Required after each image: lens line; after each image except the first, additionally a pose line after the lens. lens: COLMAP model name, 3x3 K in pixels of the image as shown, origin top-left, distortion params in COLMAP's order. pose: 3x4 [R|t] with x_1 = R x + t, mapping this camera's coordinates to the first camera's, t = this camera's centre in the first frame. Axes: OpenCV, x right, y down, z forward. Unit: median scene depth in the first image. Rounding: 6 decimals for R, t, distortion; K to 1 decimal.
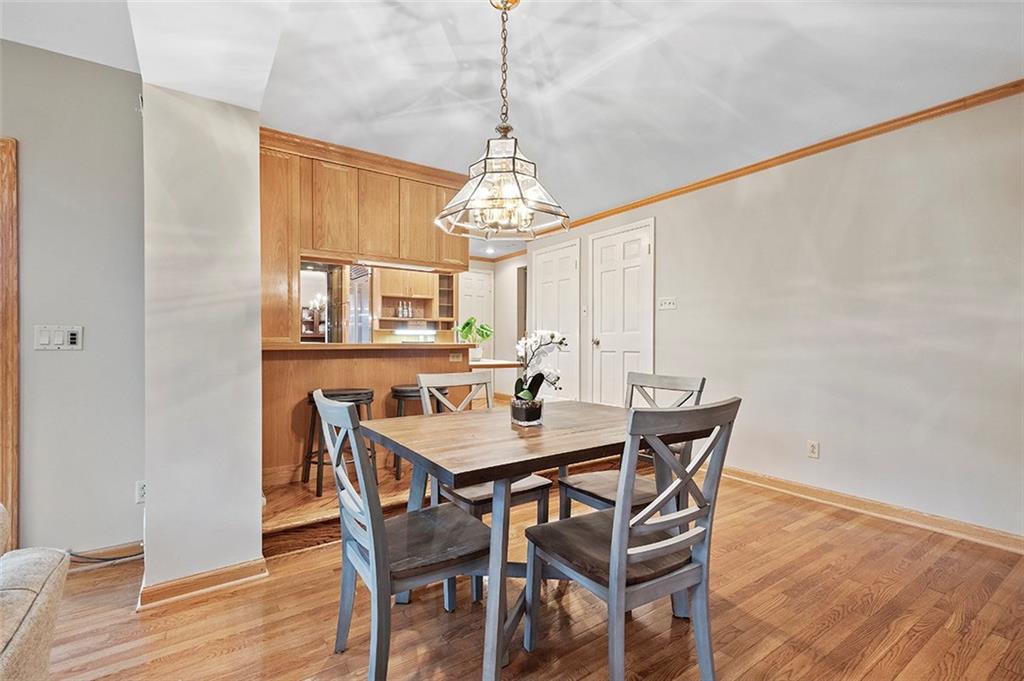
lens RADIAL K [[453.1, 0, 516.1], [0, 453.1, 340.0], [0, 0, 1]] dist [0.011387, -0.001352]
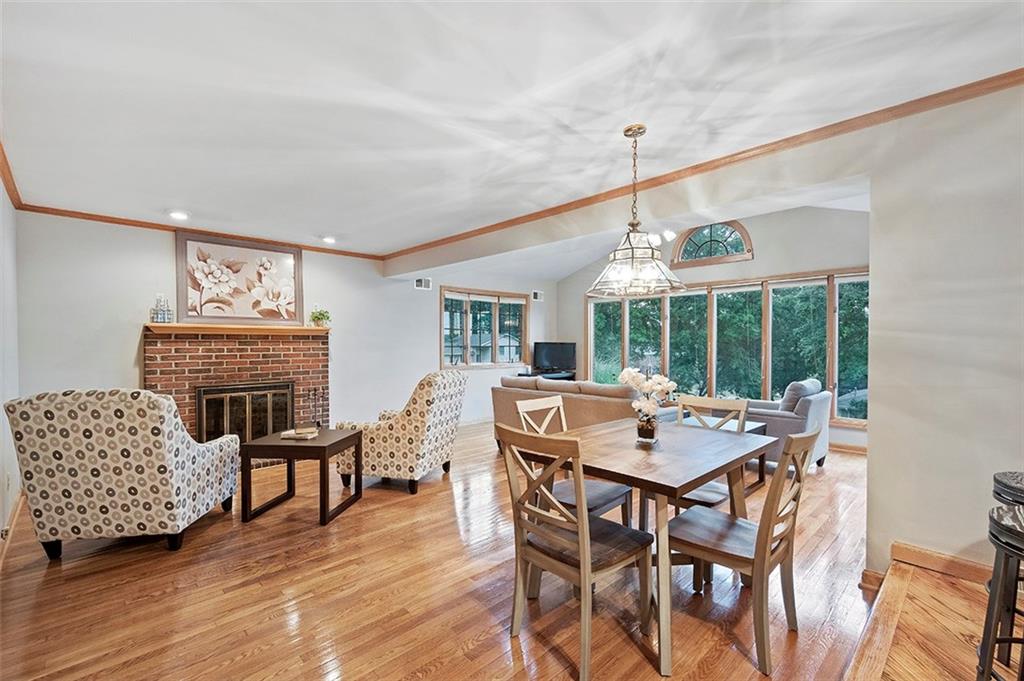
lens RADIAL K [[453.1, 0, 516.4], [0, 453.1, 344.8], [0, 0, 1]] dist [0.011387, -0.001352]
pose [[-0.986345, 0.003986, -0.164645, 0.483752], [0.001999, 0.999923, 0.012230, -0.092379], [0.164682, 0.011733, -0.986277, 1.980023]]
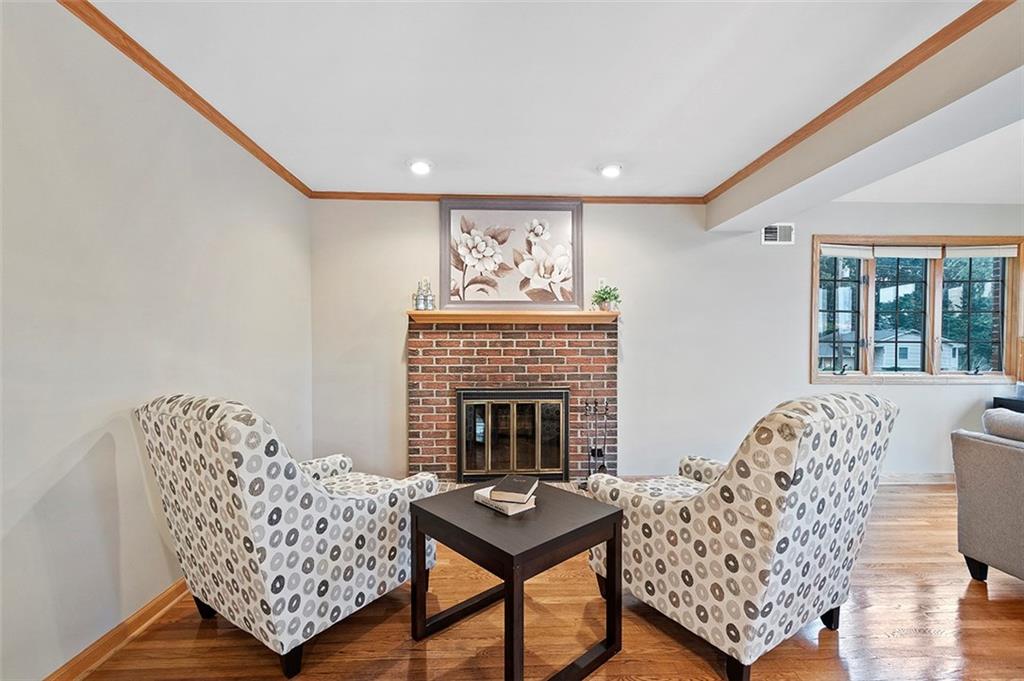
lens RADIAL K [[453.1, 0, 513.2], [0, 453.1, 354.8], [0, 0, 1]] dist [0.011387, -0.001352]
pose [[-0.843091, -0.011756, 0.537642, 0.507983], [0.006032, 0.999491, 0.031314, -0.054002], [-0.537736, 0.029644, -0.842592, 0.969645]]
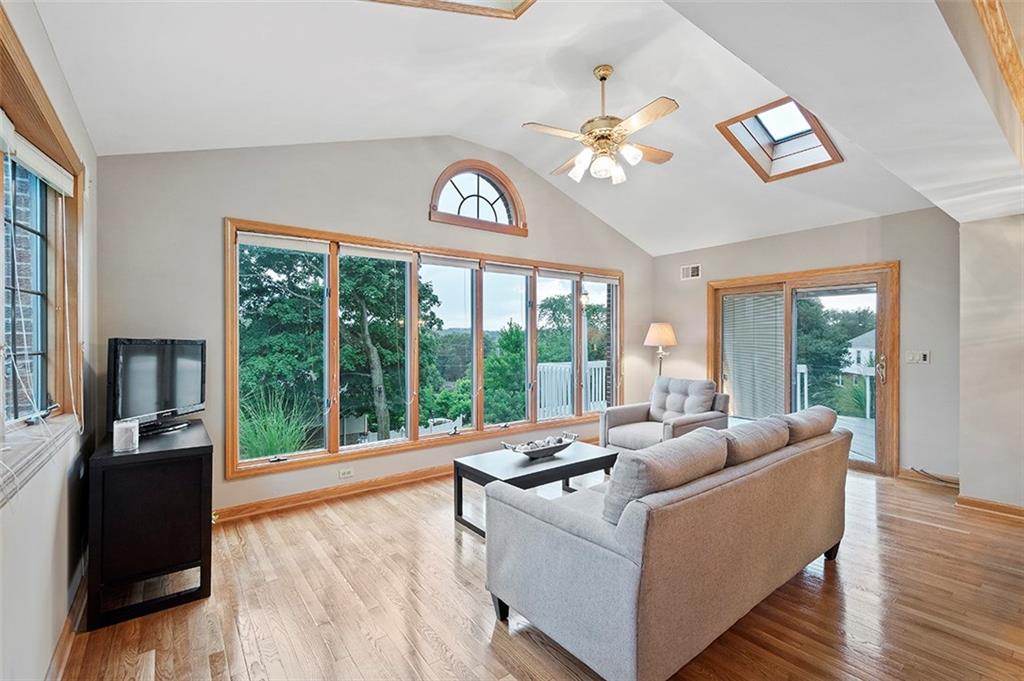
lens RADIAL K [[453.1, 0, 509.2], [0, 453.1, 341.7], [0, 0, 1]] dist [0.011387, -0.001352]
pose [[0.041933, 0.005689, -0.999104, 0.903187], [-0.007639, 0.999956, 0.005374, -0.072315], [0.999091, 0.007407, 0.041974, -0.846877]]
